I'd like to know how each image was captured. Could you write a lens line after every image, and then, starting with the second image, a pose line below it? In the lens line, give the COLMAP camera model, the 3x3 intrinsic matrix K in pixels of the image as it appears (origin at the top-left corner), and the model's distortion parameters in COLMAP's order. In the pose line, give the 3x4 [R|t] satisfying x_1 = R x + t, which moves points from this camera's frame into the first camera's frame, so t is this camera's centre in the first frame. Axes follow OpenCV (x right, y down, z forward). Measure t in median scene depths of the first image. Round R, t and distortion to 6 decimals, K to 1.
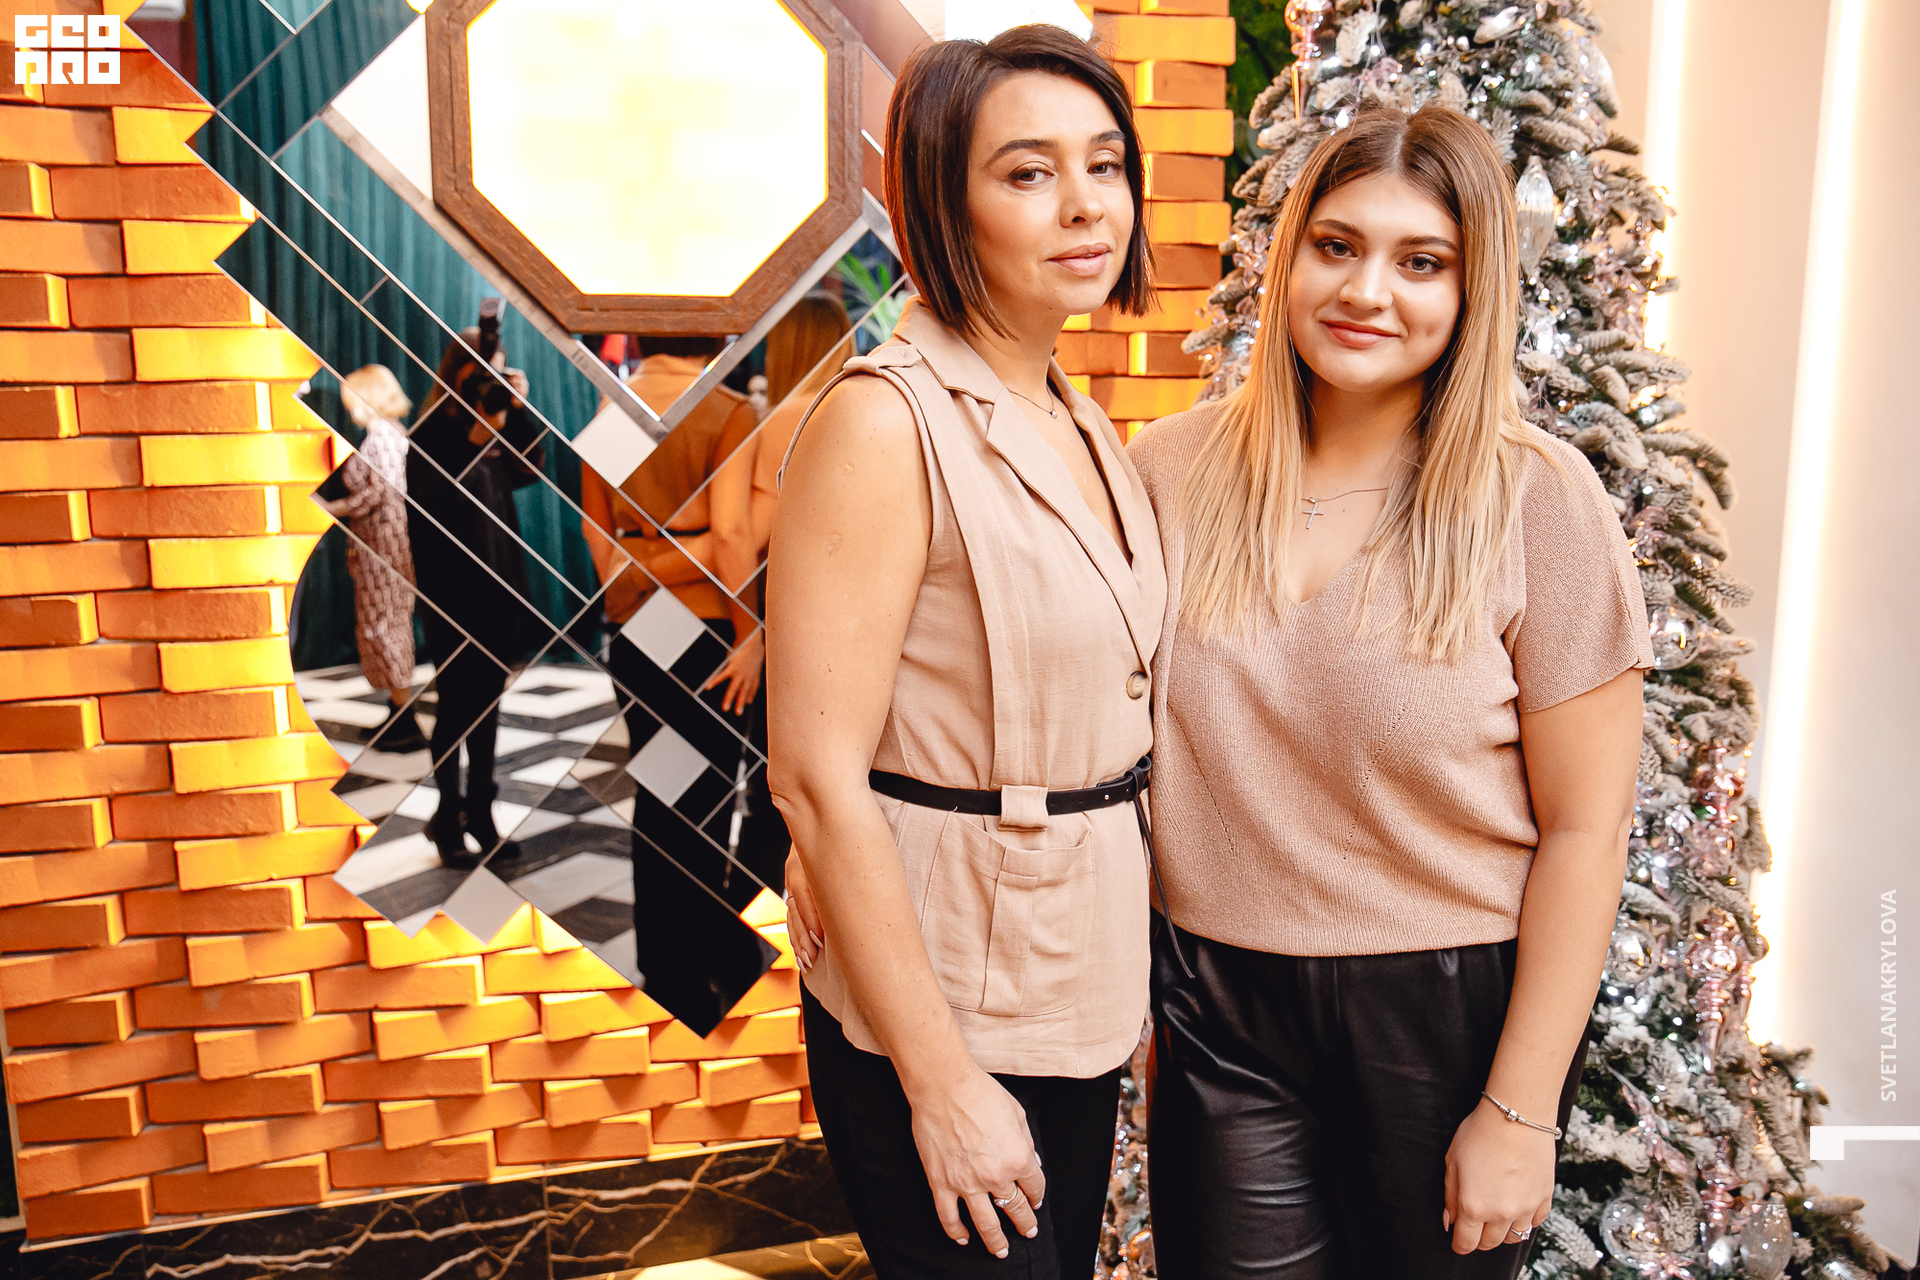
lens RADIAL K [[1550.3, 0, 960.0], [0, 1550.3, 640.0], [0, 0, 1]] dist [-0.083958, 0.099052]
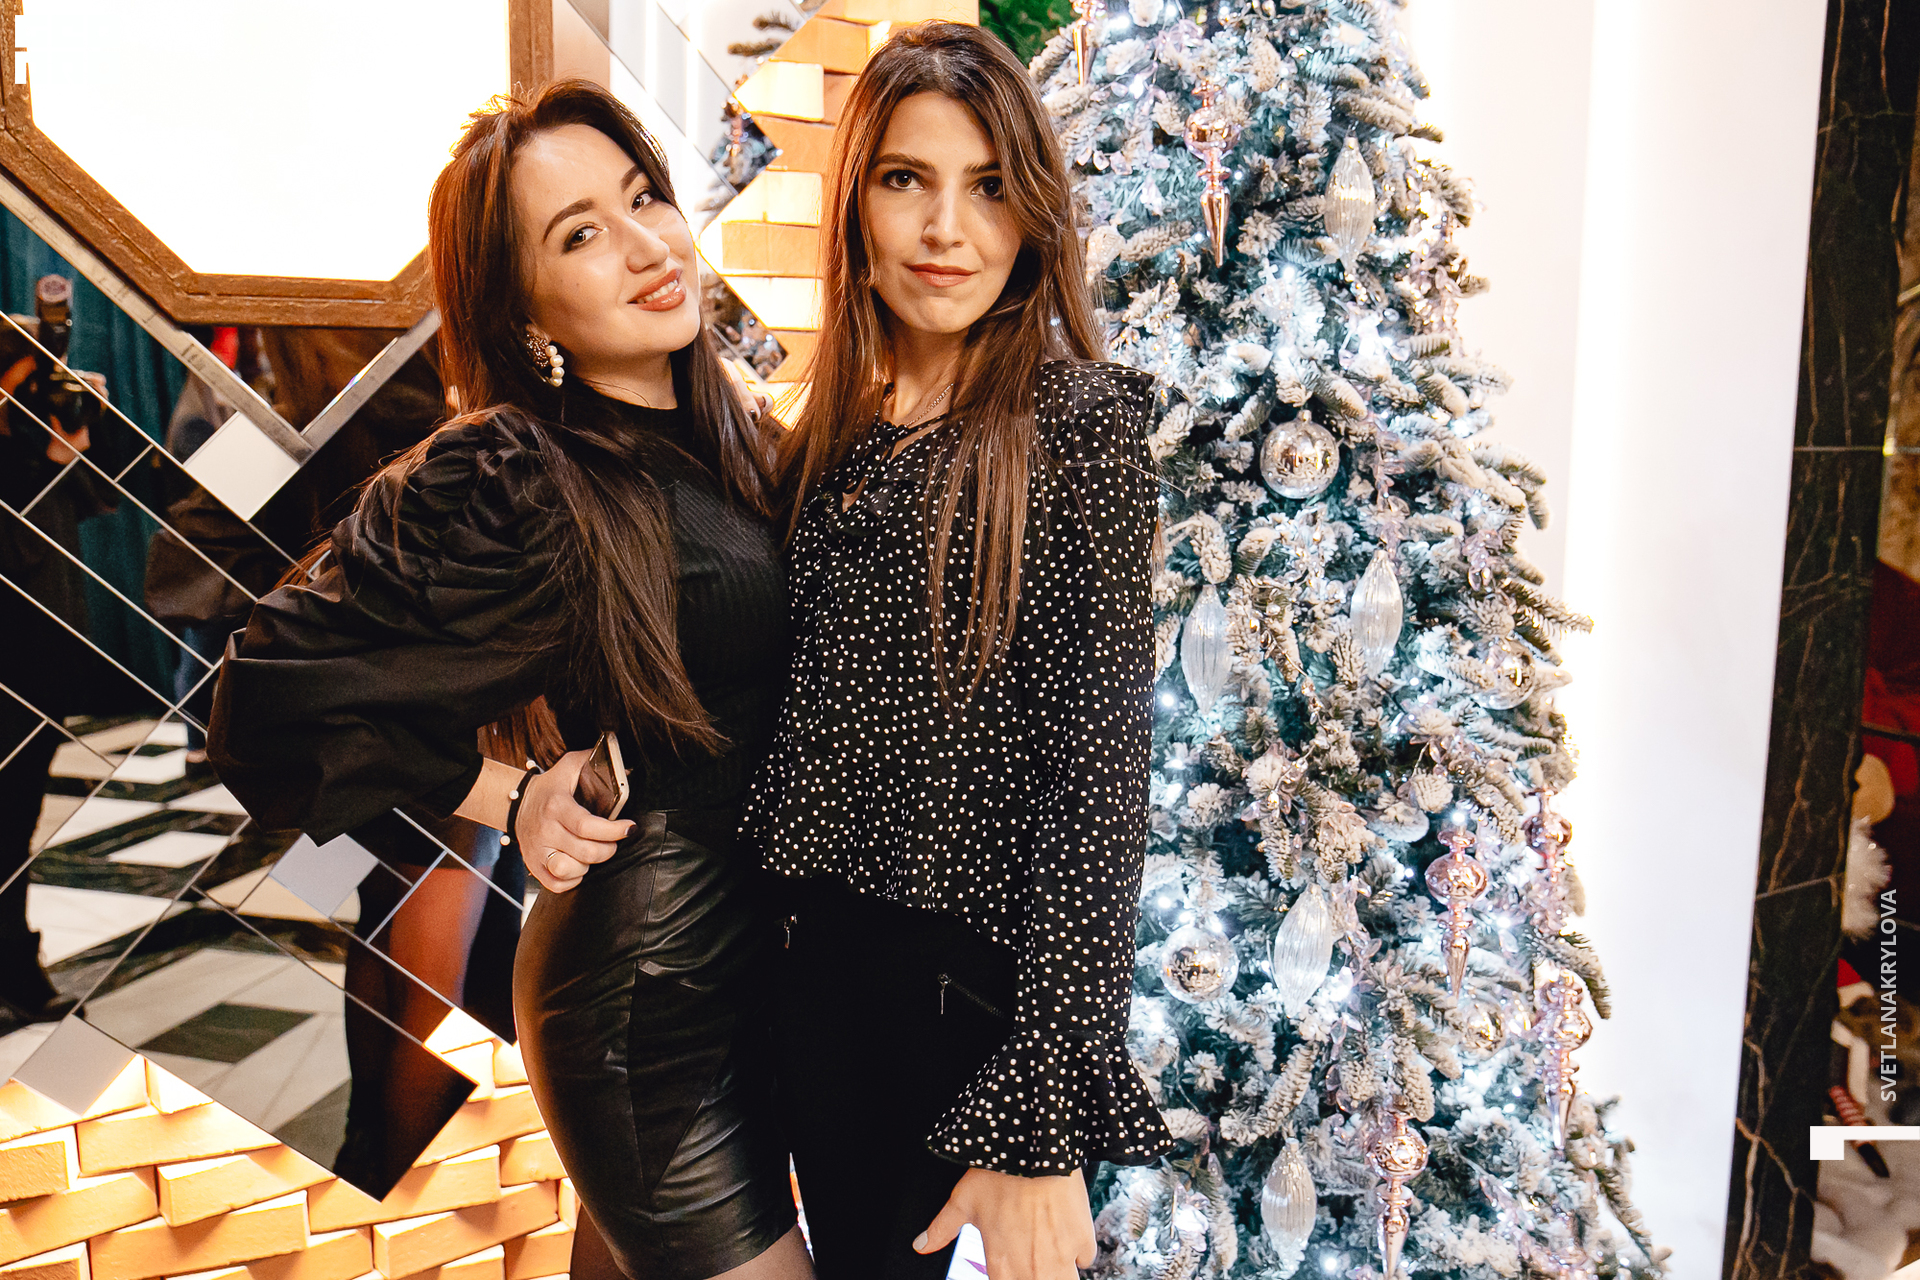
lens RADIAL K [[1550.3, 0, 960.0], [0, 1550.3, 640.0], [0, 0, 1]] dist [-0.083958, 0.099052]
pose [[0.973449, -0.028923, 0.227068, -0.048711], [0.031214, 0.999492, -0.006508, -0.022416], [-0.226764, 0.013423, 0.973857, 0.163164]]
